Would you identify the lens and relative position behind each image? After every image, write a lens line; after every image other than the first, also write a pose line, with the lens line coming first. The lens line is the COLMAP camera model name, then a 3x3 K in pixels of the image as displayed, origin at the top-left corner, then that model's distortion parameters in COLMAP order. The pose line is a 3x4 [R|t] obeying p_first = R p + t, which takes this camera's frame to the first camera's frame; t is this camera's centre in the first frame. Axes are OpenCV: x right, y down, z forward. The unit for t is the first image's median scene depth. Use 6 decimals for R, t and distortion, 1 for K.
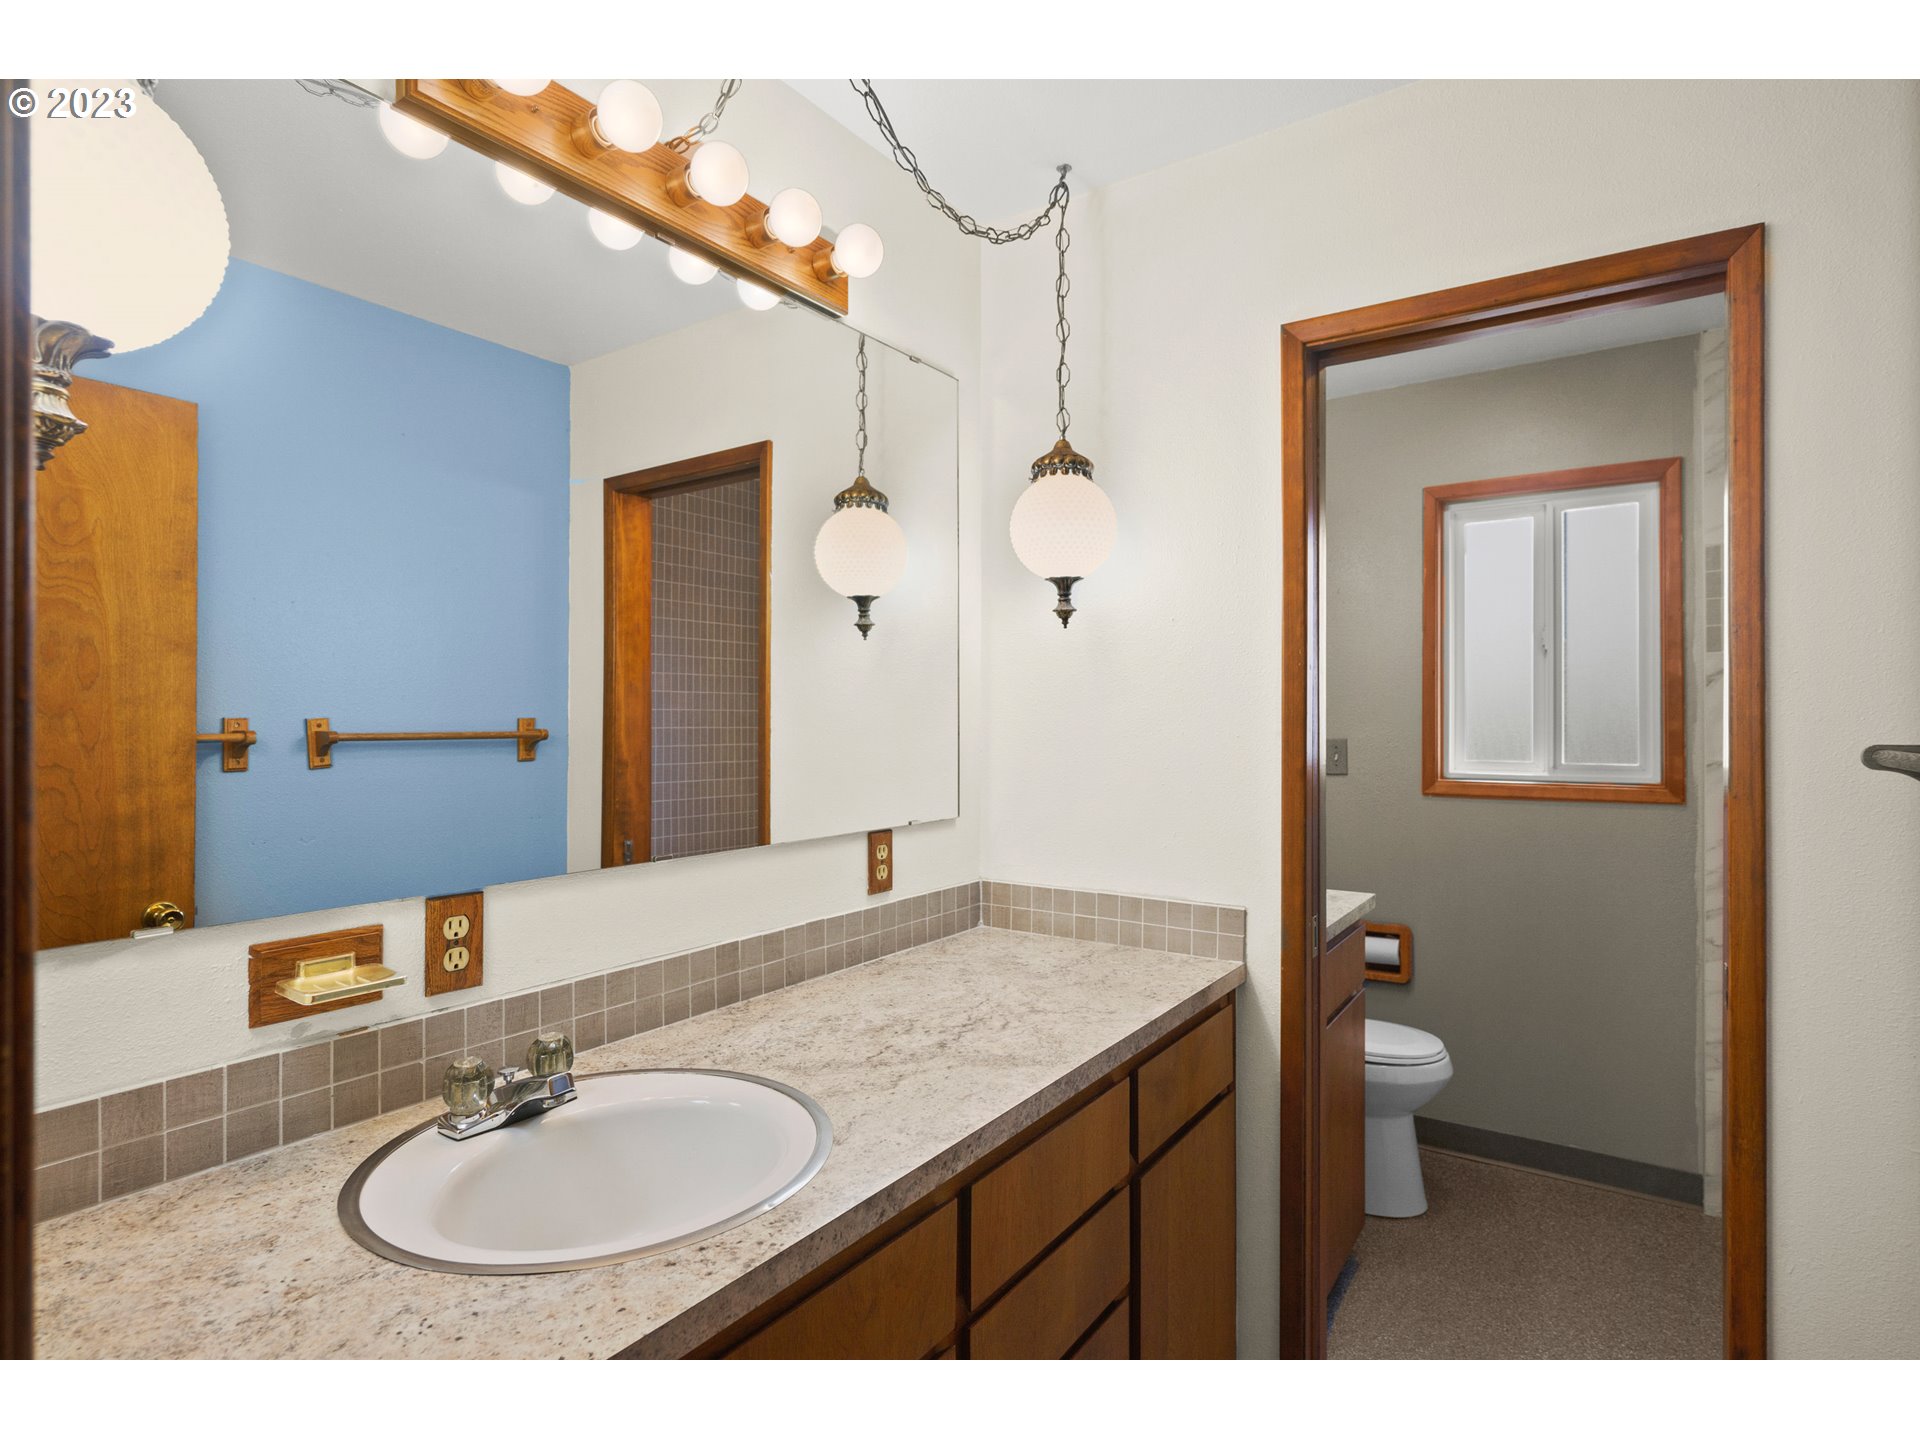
lens RADIAL K [[909.0, 0, 958.3], [0, 909.0, 723.1], [0, 0, 1]] dist [-0.013577, 0.001310]
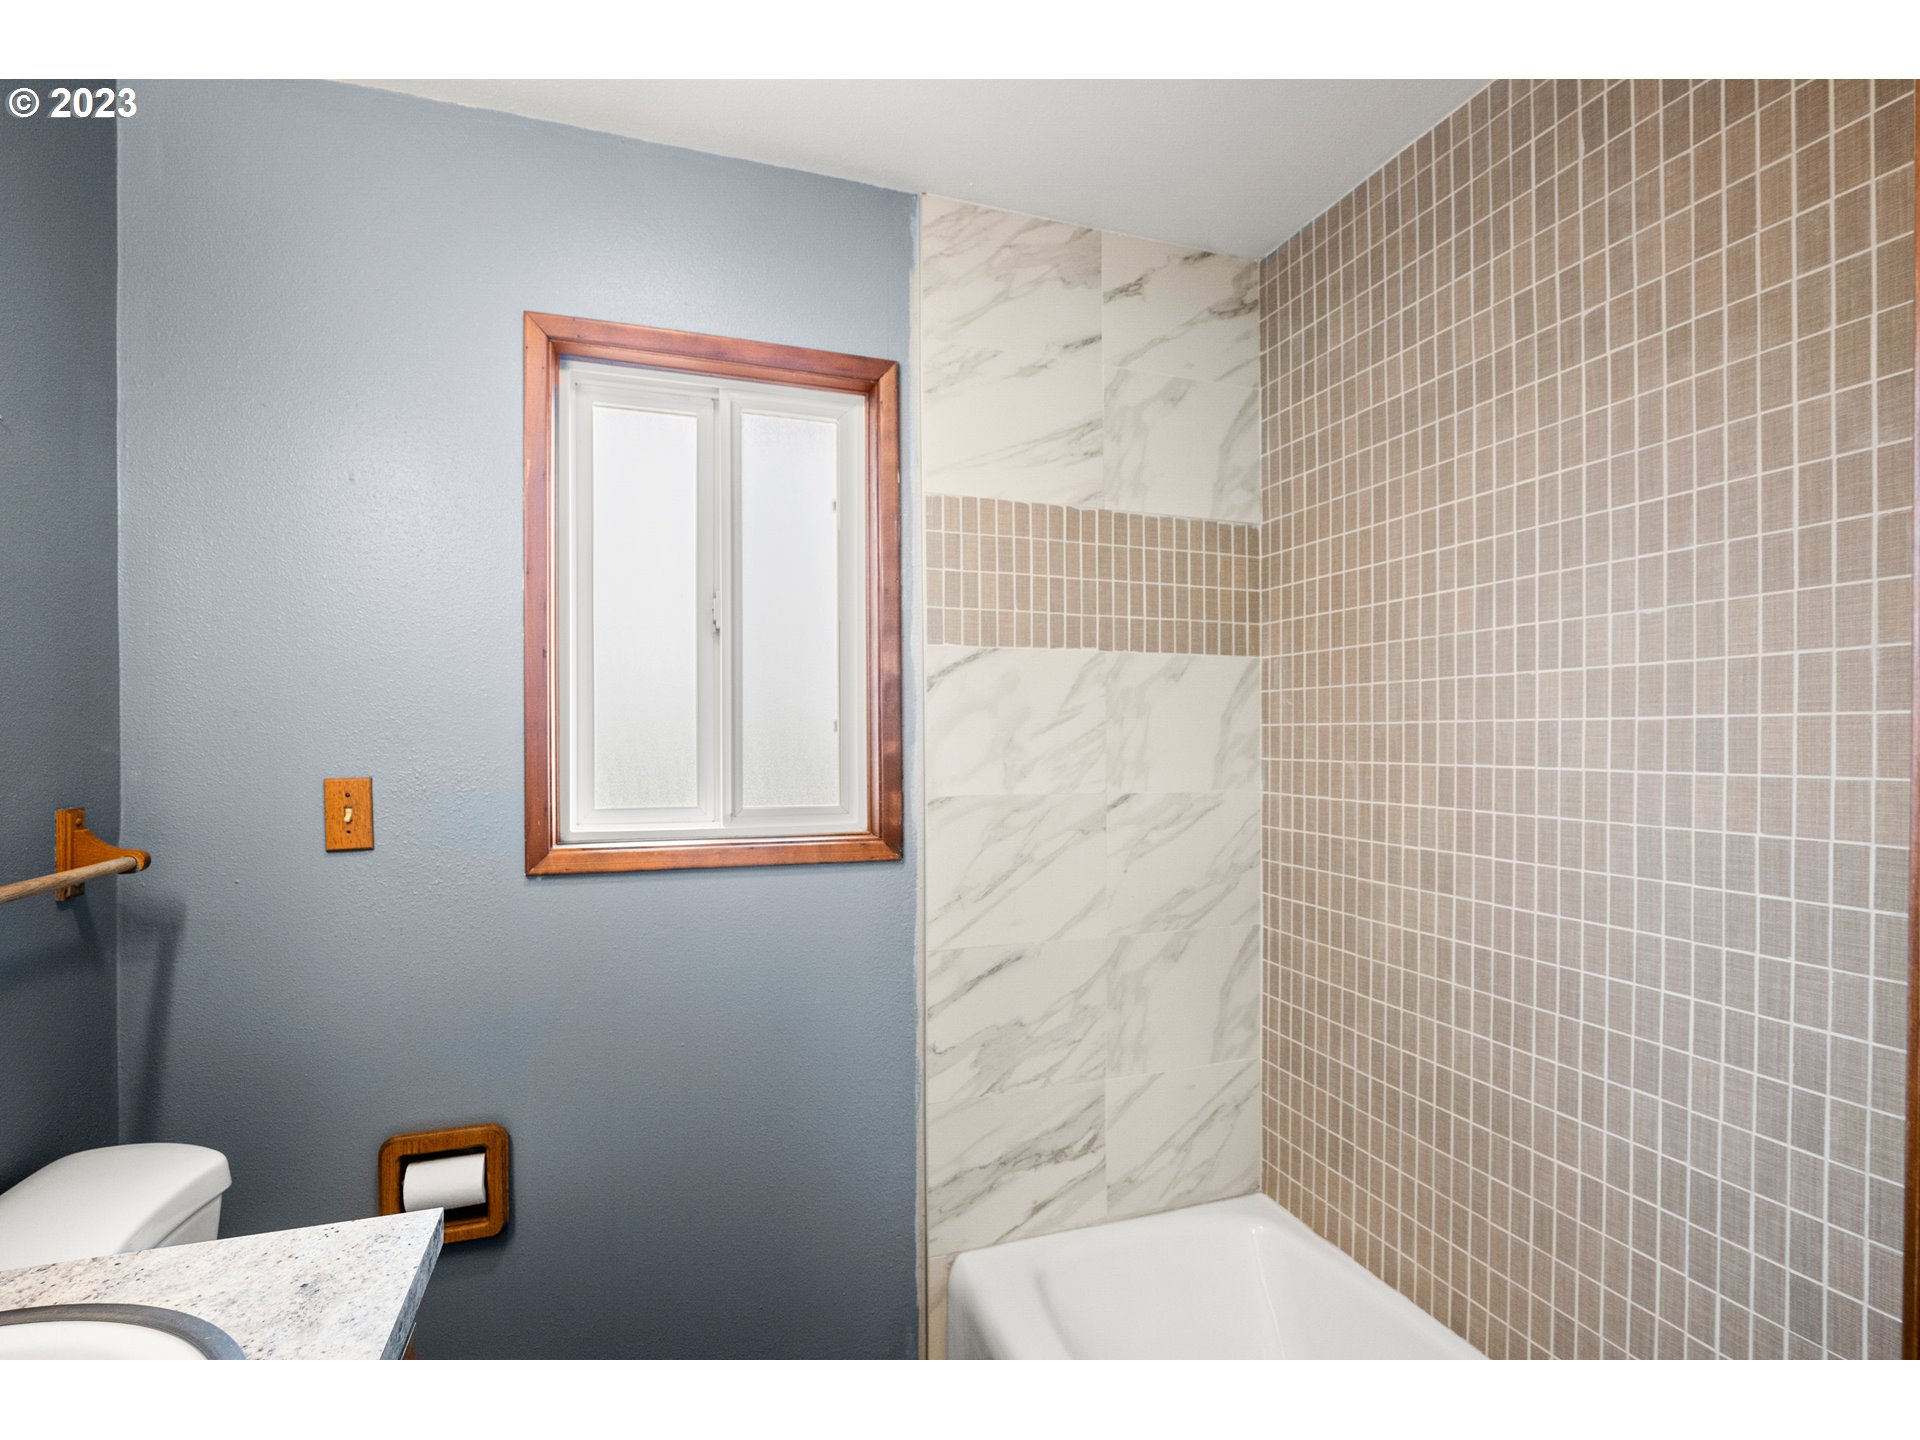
lens RADIAL K [[909.0, 0, 958.0], [0, 909.0, 738.9], [0, 0, 1]] dist [-0.013577, 0.001310]
pose [[0.561139, -0.006186, 0.827698, 0.226843], [0.003180, 0.999981, 0.005318, -0.007092], [-0.827715, -0.000352, 0.561148, 0.522480]]
